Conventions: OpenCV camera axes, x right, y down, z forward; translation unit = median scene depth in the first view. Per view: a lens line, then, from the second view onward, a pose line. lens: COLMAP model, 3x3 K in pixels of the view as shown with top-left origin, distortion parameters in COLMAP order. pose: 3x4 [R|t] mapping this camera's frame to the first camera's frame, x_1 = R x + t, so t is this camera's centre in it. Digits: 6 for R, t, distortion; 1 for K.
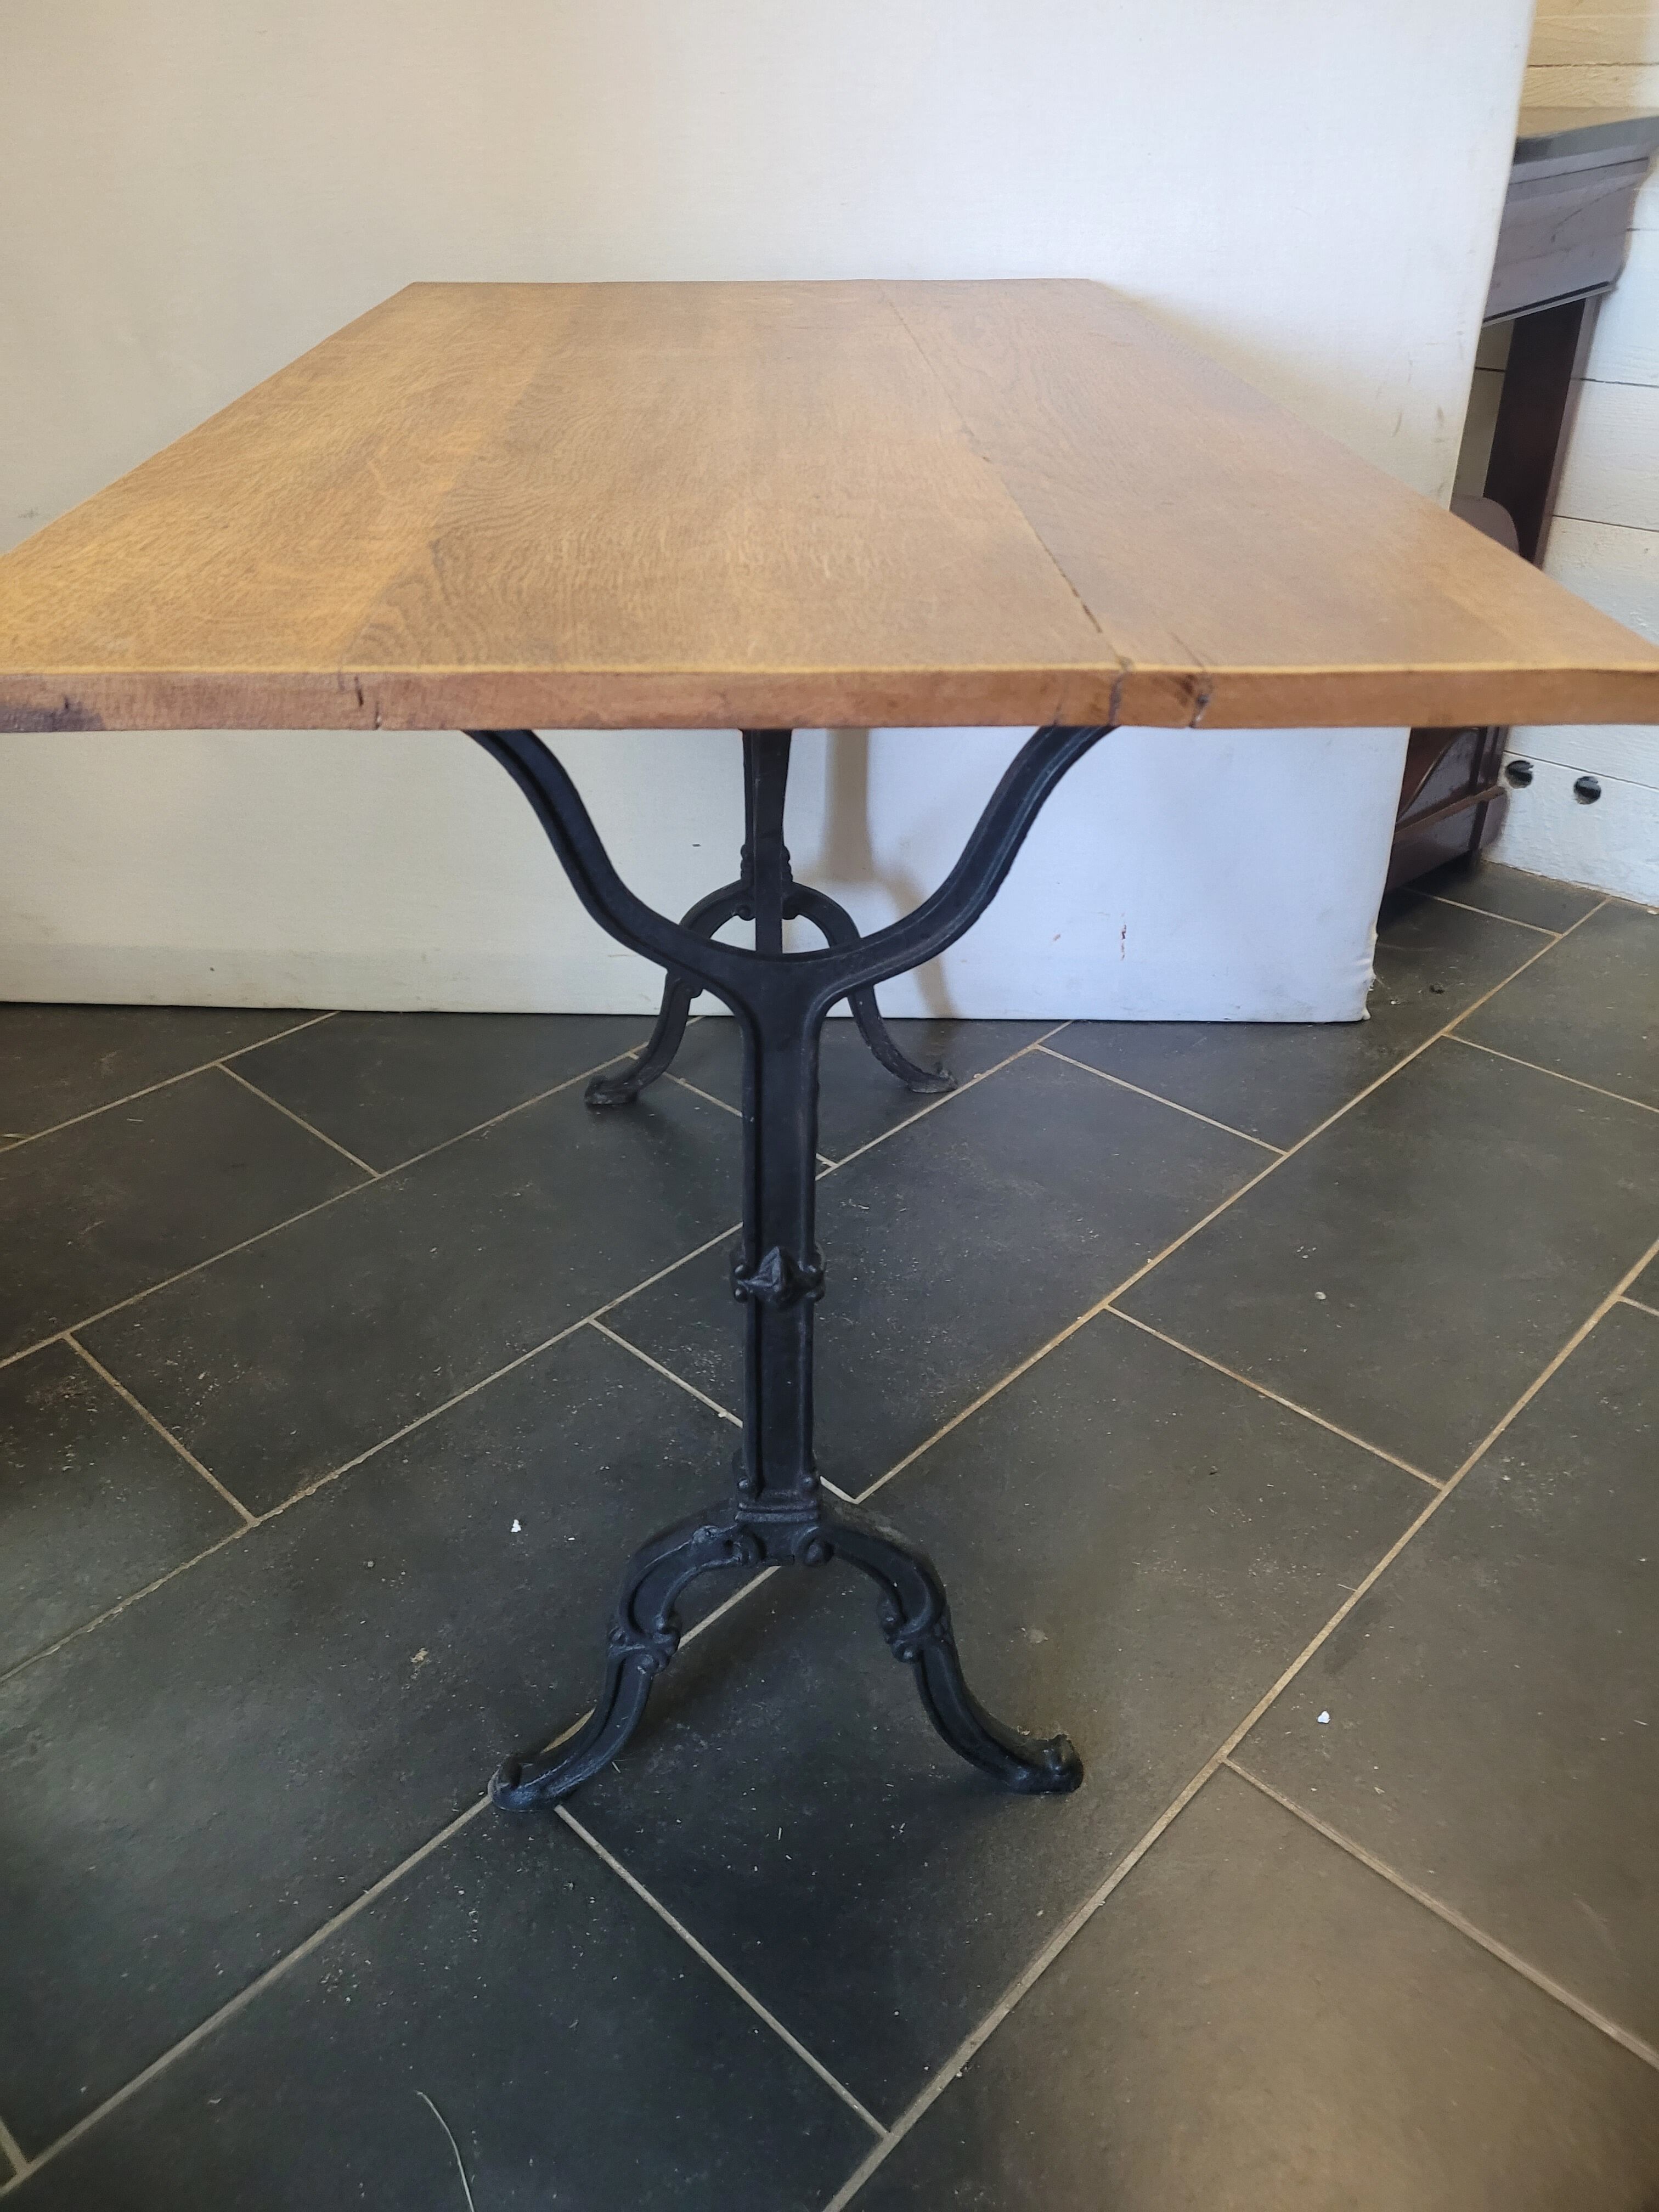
lens RADIAL K [[1655.6, 0, 824.8], [0, 1655.6, 1064.0], [0, 0, 1]] dist [0.061855, -0.054224]
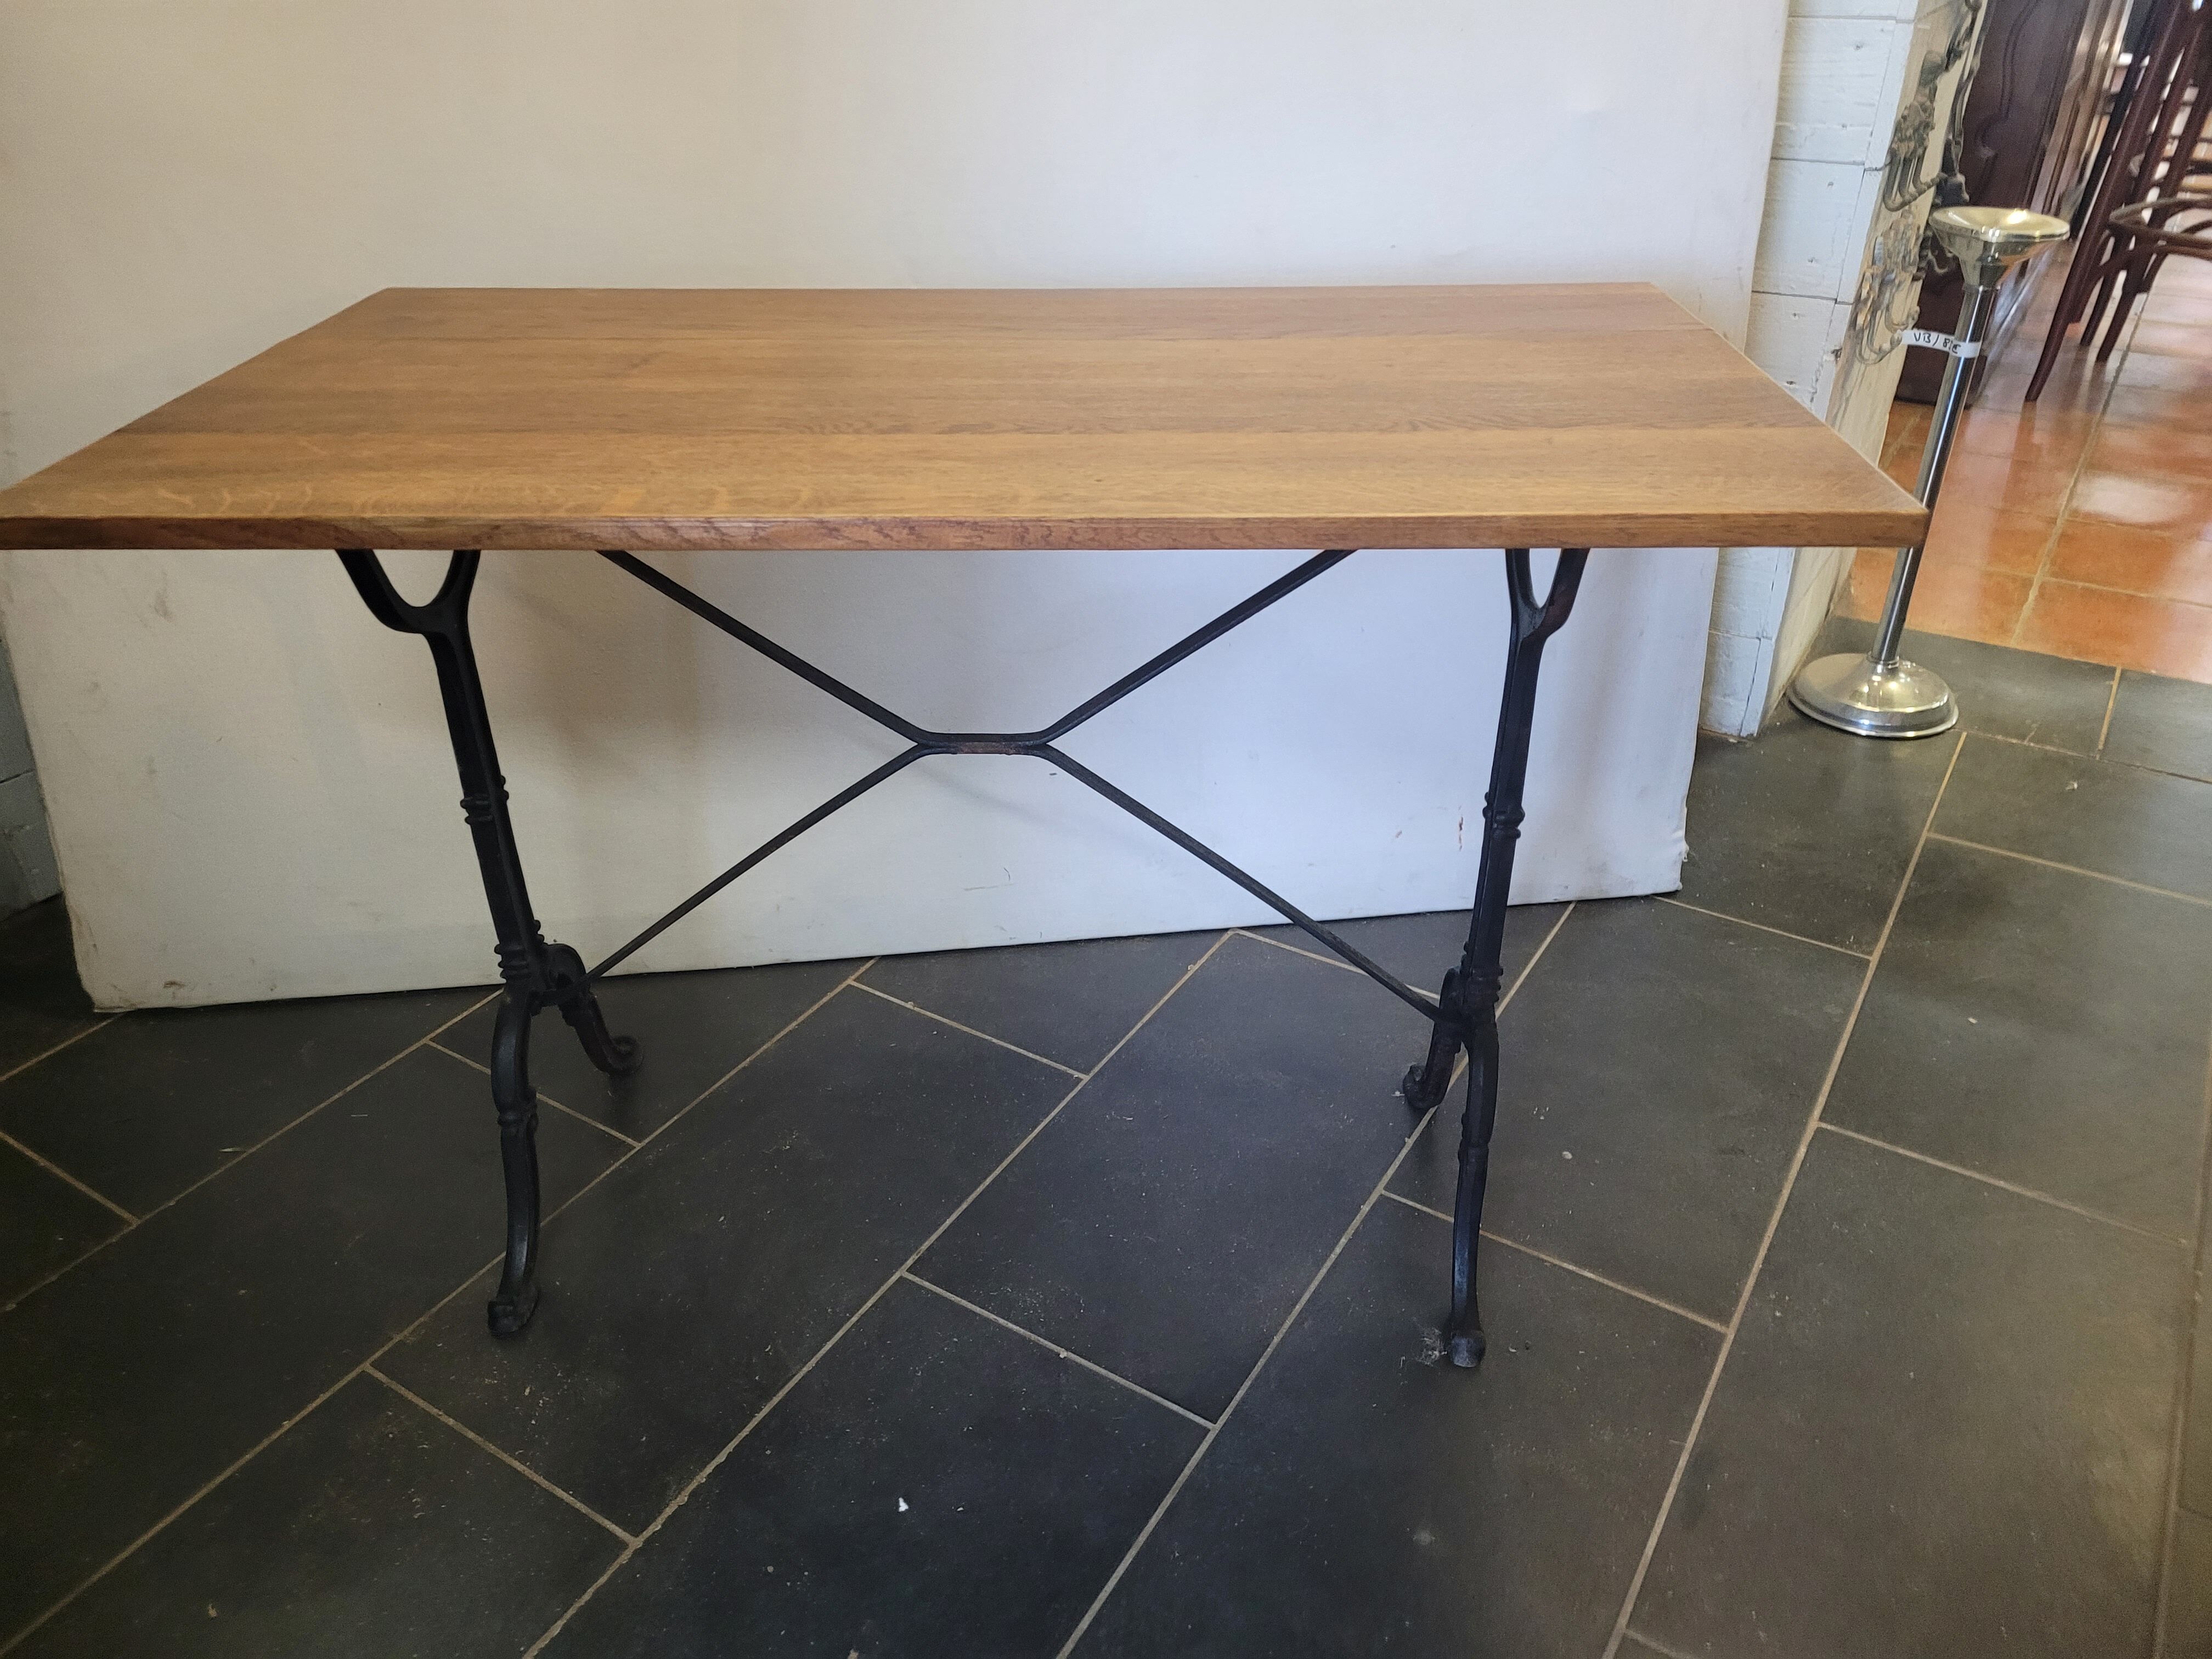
lens RADIAL K [[1655.6, 0, 1059.0], [0, 1655.6, 814.8], [0, 0, 1]] dist [0.061855, -0.054224]
pose [[0.982227, -0.097288, 0.160517, -0.202396], [0.100829, 0.994805, -0.014045, -0.111871], [-0.158316, 0.029980, 0.986933, -0.034259]]
